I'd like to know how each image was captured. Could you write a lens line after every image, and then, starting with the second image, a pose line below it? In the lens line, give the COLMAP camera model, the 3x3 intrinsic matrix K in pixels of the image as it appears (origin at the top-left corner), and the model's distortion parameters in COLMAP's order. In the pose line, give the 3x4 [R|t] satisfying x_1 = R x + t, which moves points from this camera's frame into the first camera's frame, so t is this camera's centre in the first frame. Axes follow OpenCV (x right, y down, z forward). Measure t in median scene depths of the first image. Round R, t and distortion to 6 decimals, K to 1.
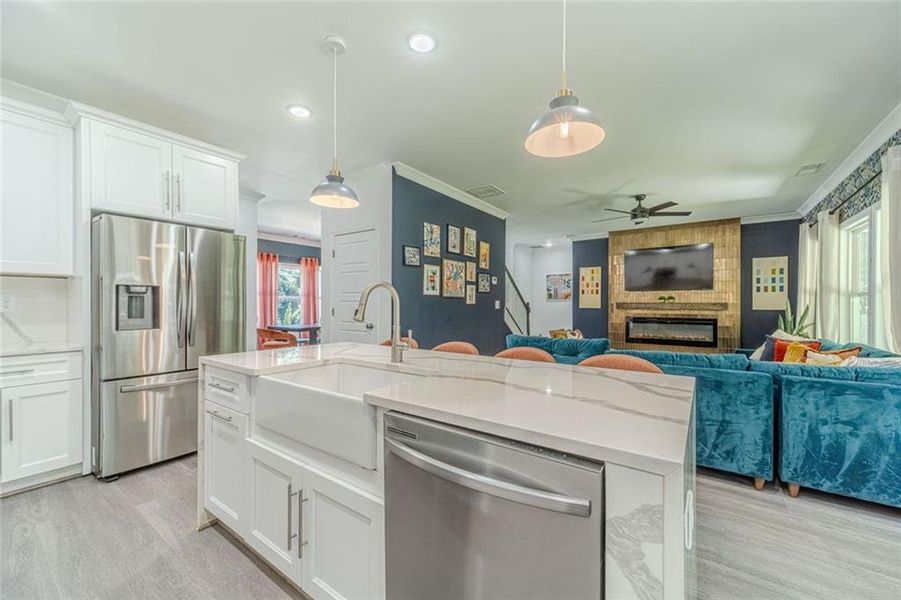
lens RADIAL K [[355.9, 0, 451.3], [0, 355.9, 303.7], [0, 0, 1]] dist [0.005721, -0.000921]
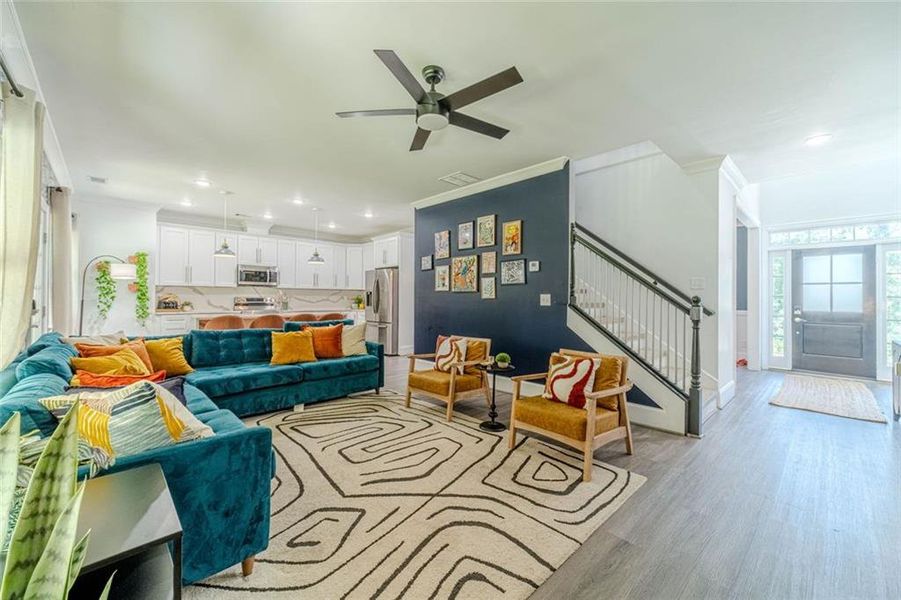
lens RADIAL K [[355.9, 0, 454.2], [0, 355.9, 298.7], [0, 0, 1]] dist [0.005721, -0.000921]
pose [[-0.181008, -0.001428, -0.983481, 0.819383], [-0.005724, 0.999984, -0.000399, 0.002325], [0.983465, 0.005557, -0.181013, 0.922204]]
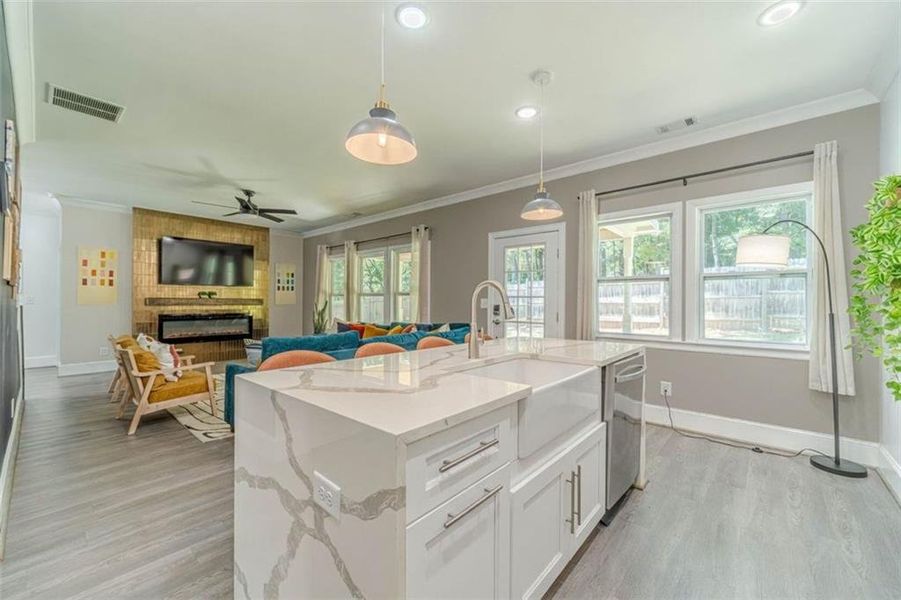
lens RADIAL K [[355.9, 0, 450.5], [0, 355.9, 300.1], [0, 0, 1]] dist [0.005721, -0.000921]
pose [[0.099987, 0.001654, 0.994987, -0.333826], [-0.007346, 0.999973, -0.000924, -0.002028], [-0.994962, -0.007217, 0.099997, 0.280708]]
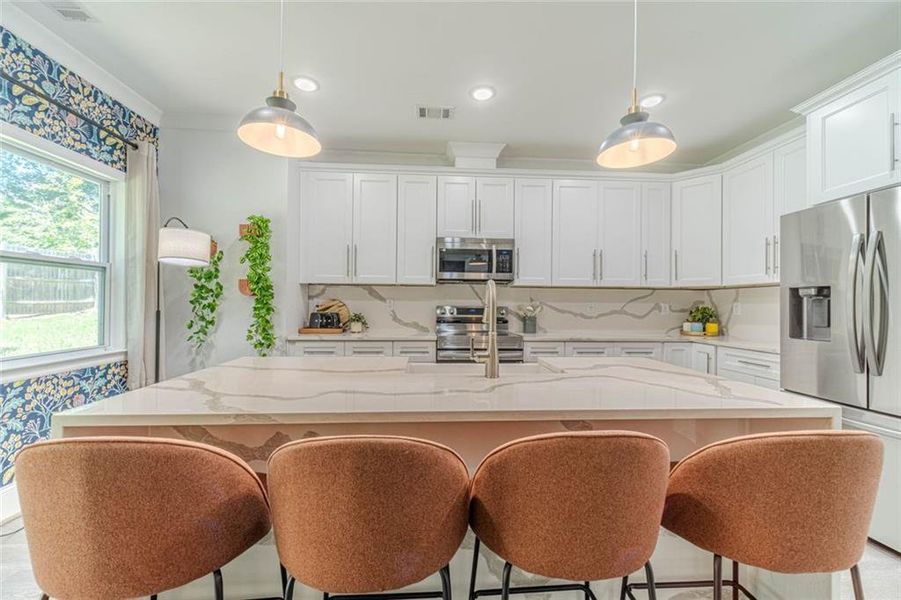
lens RADIAL K [[355.9, 0, 451.8], [0, 355.9, 302.8], [0, 0, 1]] dist [0.005721, -0.000921]
pose [[-0.771731, -0.011181, -0.635850, 0.129257], [-0.008412, 0.999937, -0.007375, 0.000259], [0.635893, -0.000343, -0.771777, 0.452300]]
